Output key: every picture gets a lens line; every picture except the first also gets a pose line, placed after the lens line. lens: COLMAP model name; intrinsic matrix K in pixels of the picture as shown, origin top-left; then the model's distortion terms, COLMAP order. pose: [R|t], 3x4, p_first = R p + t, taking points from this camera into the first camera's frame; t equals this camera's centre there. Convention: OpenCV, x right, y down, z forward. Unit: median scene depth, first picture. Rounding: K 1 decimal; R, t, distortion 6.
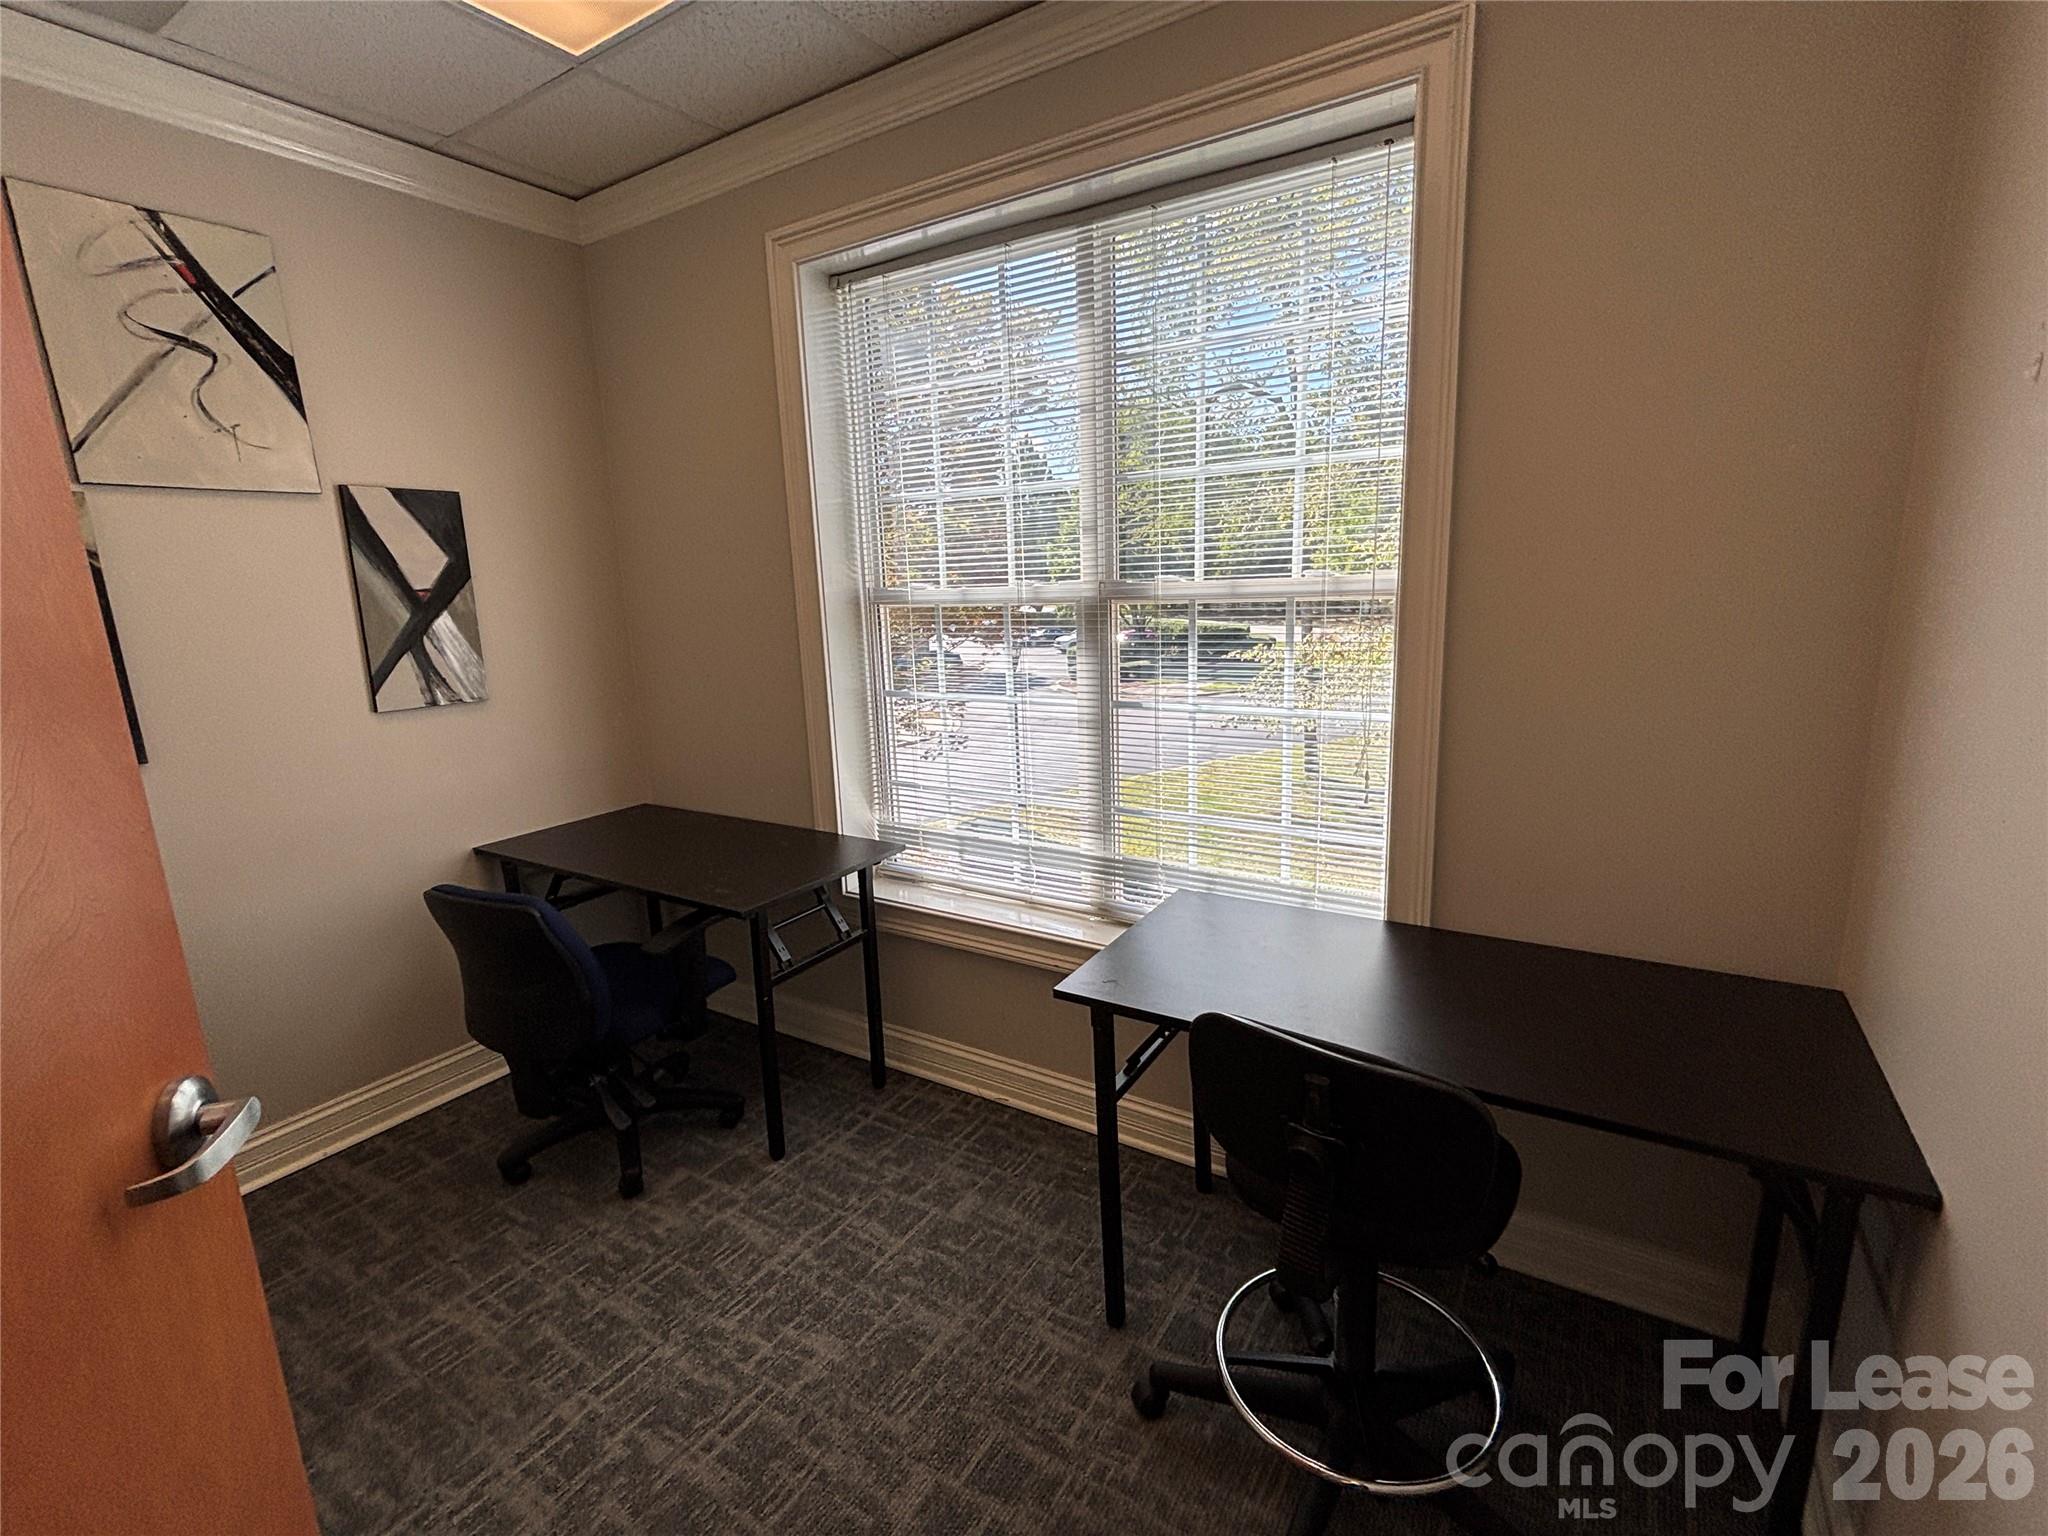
lens RADIAL K [[927.0, 0, 1025.4], [0, 927.0, 770.4], [0, 0, 1]] dist [-0.001391, 0.002367]
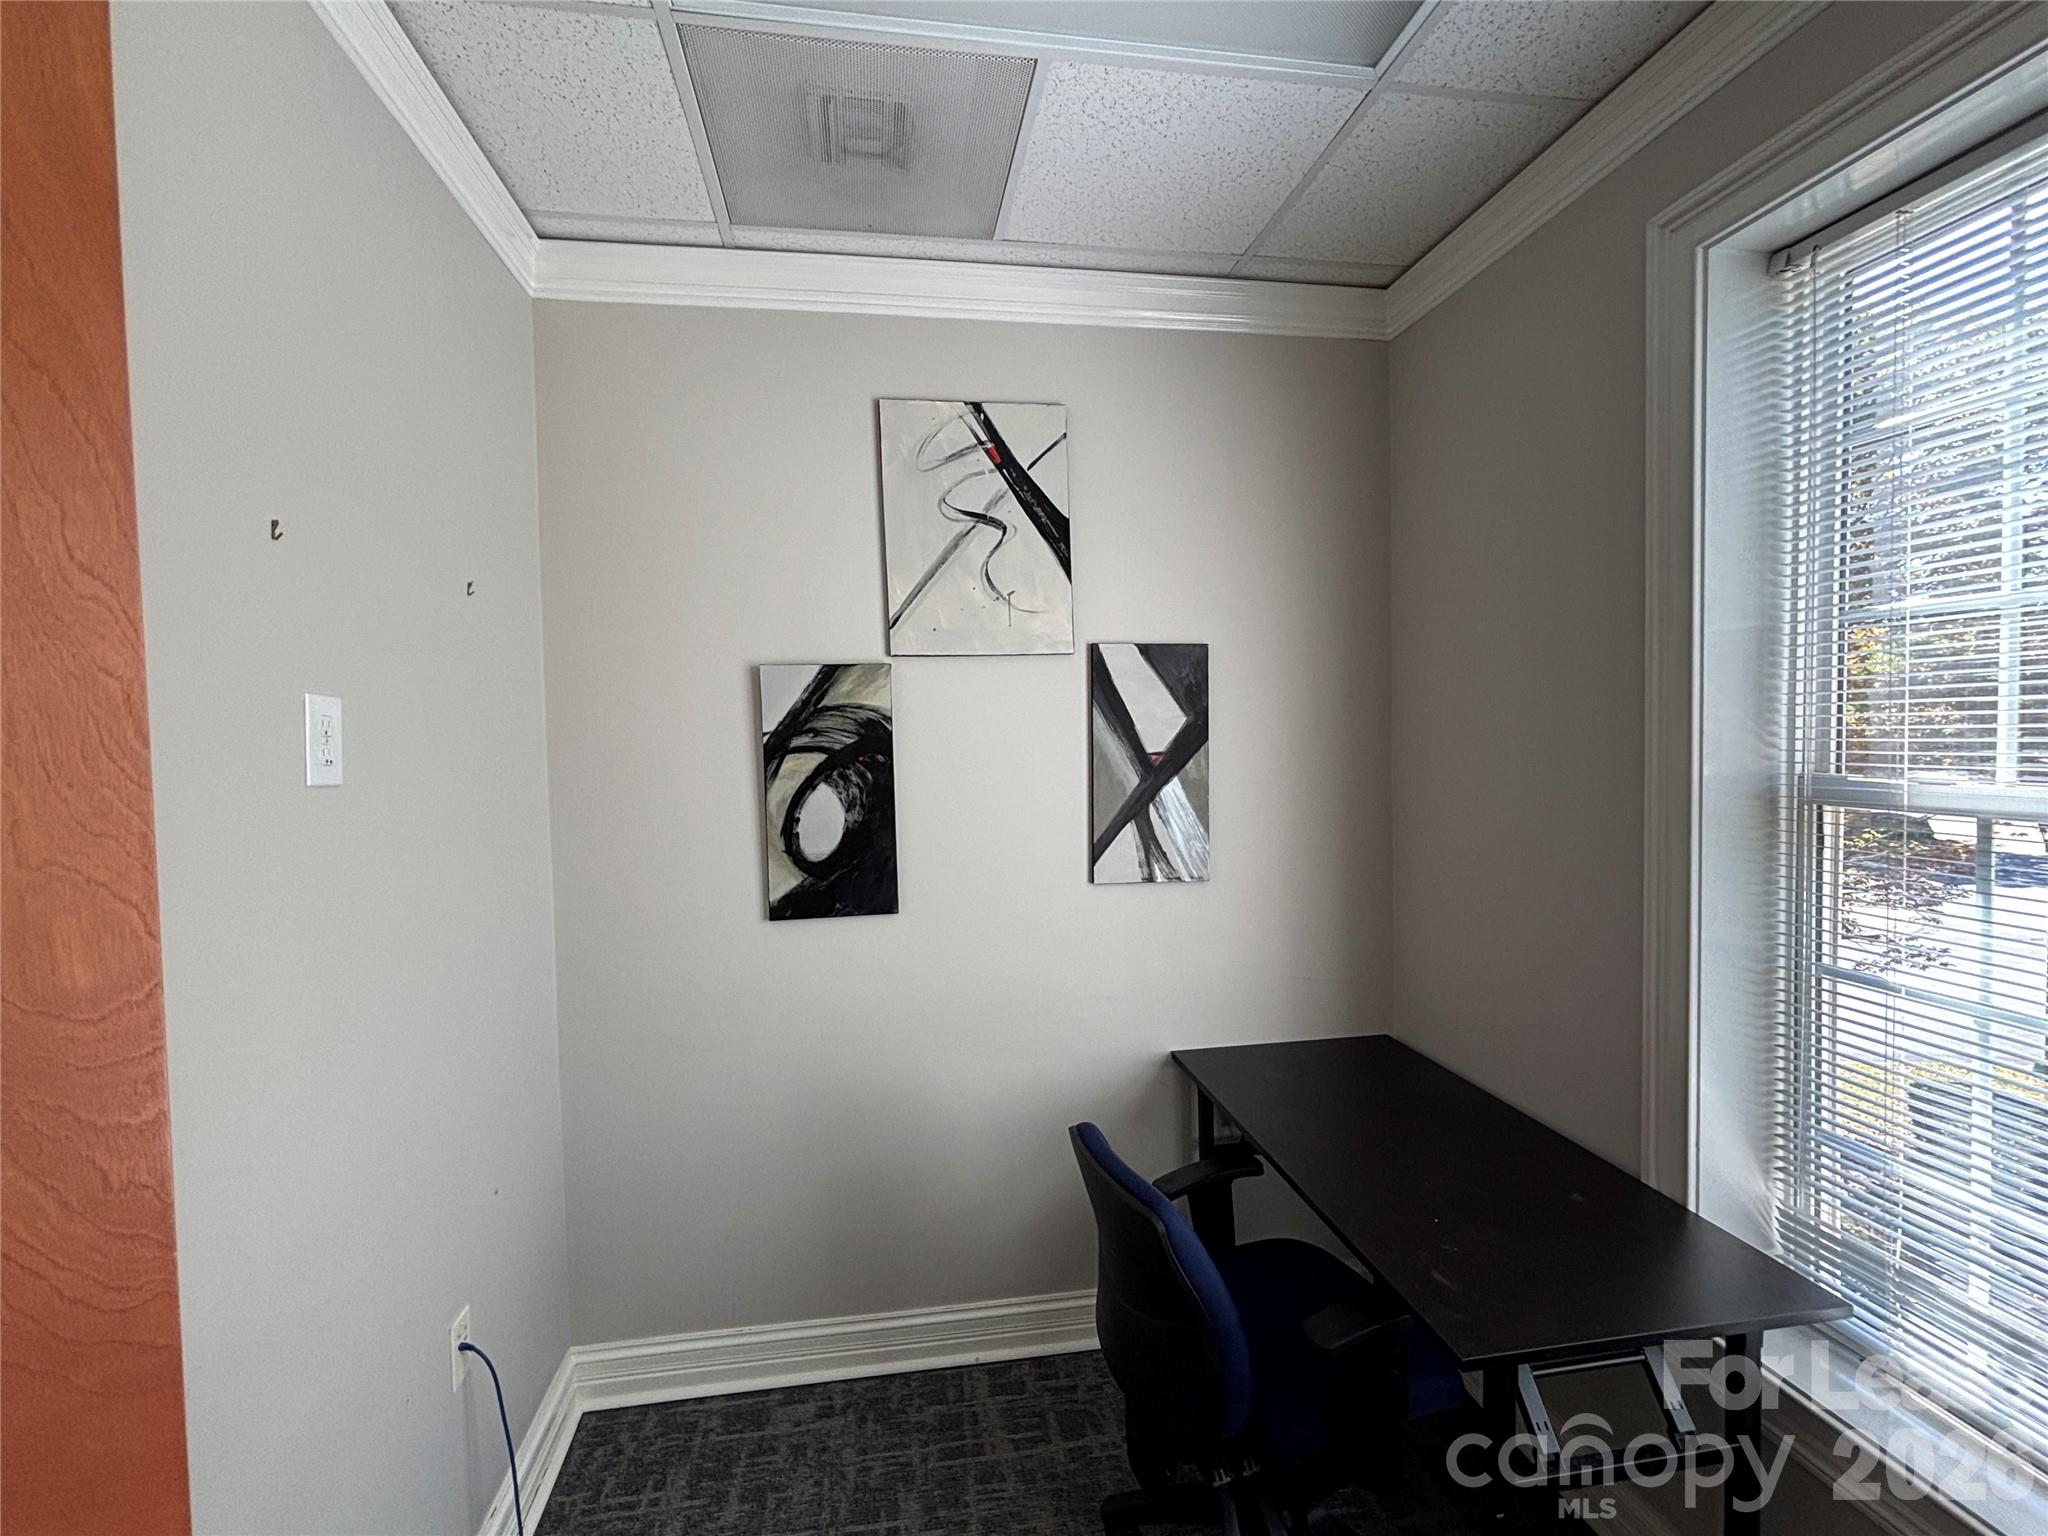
lens RADIAL K [[927.0, 0, 1019.3], [0, 927.0, 770.4], [0, 0, 1]] dist [-0.001391, 0.002367]
pose [[0.660000, 0.052426, -0.749434, -0.069015], [-0.157289, 0.985096, -0.069608, -0.096423], [0.734616, 0.163819, 0.658410, 0.322955]]
